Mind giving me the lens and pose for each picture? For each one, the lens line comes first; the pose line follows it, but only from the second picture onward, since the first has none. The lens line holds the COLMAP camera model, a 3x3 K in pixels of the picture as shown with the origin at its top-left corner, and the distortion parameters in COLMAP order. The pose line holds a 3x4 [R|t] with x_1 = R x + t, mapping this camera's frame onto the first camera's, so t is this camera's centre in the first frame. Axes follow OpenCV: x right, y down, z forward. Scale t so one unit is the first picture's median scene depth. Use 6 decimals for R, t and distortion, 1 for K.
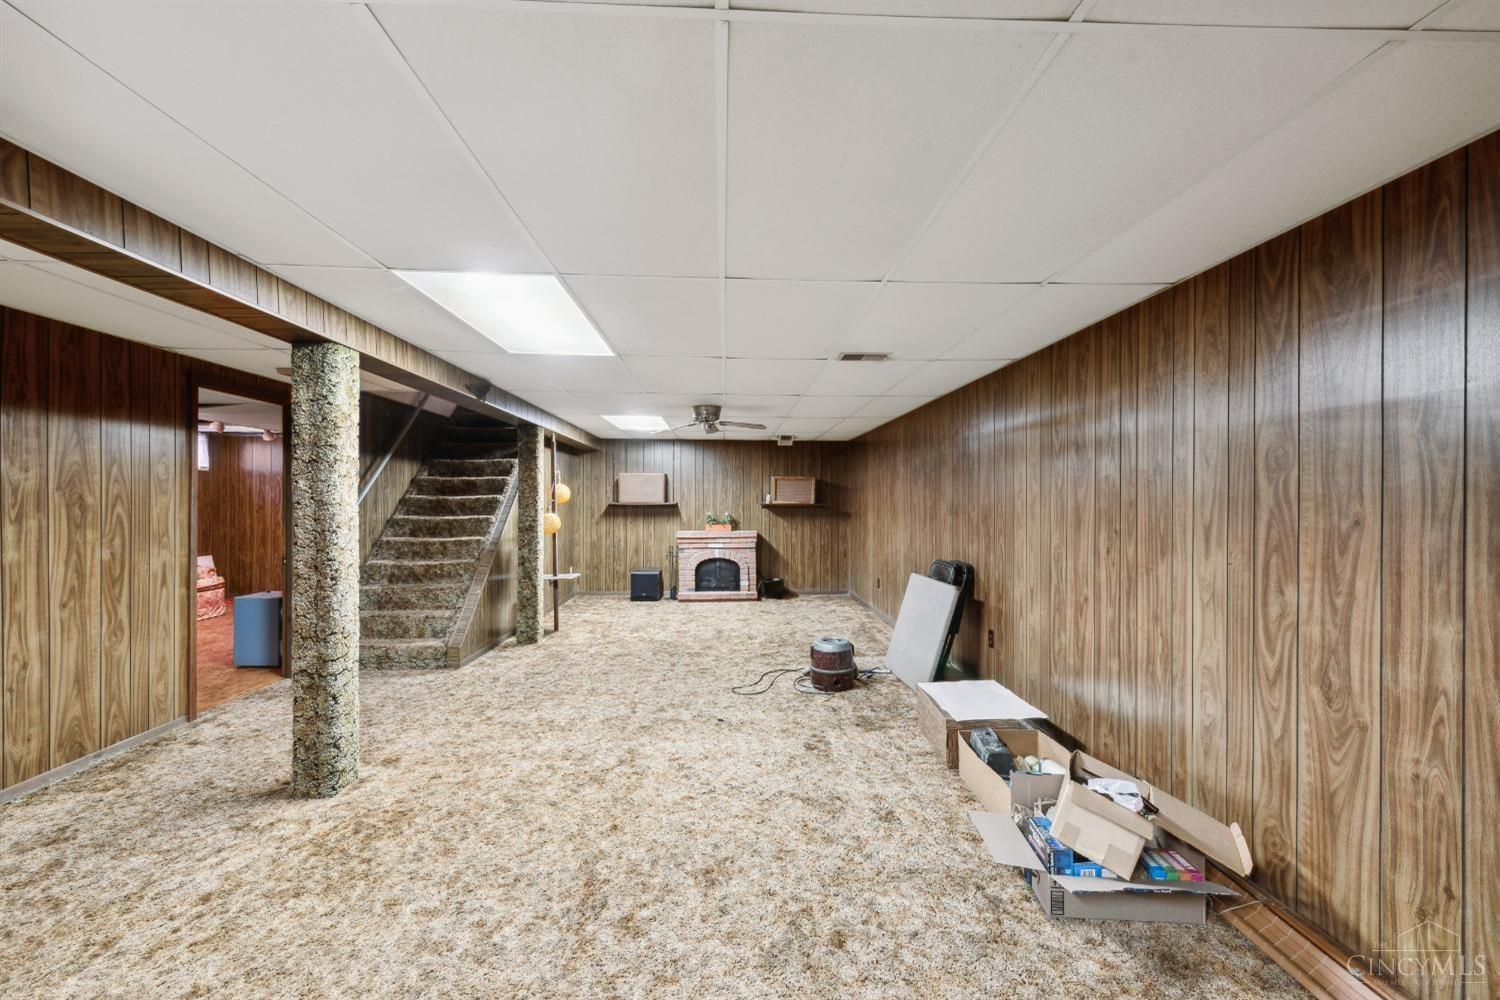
lens RADIAL K [[594.2, 0, 750.0], [0, 594.2, 500.0], [0, 0, 1]] dist [0.002110, 0.000177]
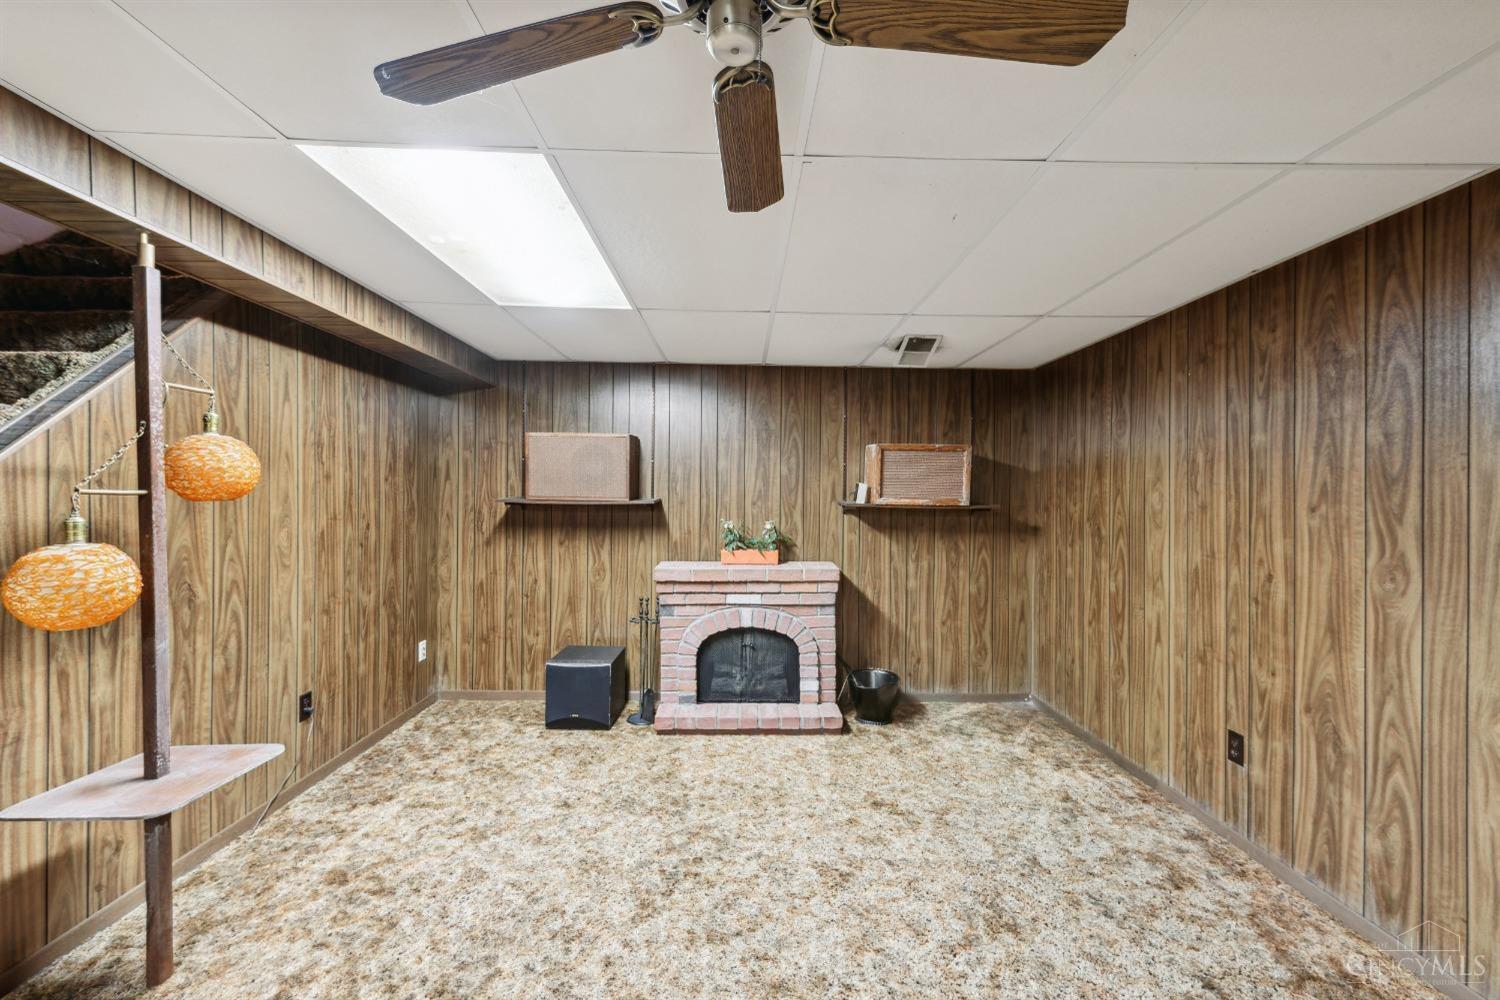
lens RADIAL K [[594.2, 0, 750.0], [0, 594.2, 500.0], [0, 0, 1]] dist [0.002110, 0.000177]
pose [[0.999527, 0.009724, -0.029170, -0.040747], [-0.008993, 0.999645, 0.025088, -0.007480], [0.029404, -0.024814, 0.999260, 0.553980]]
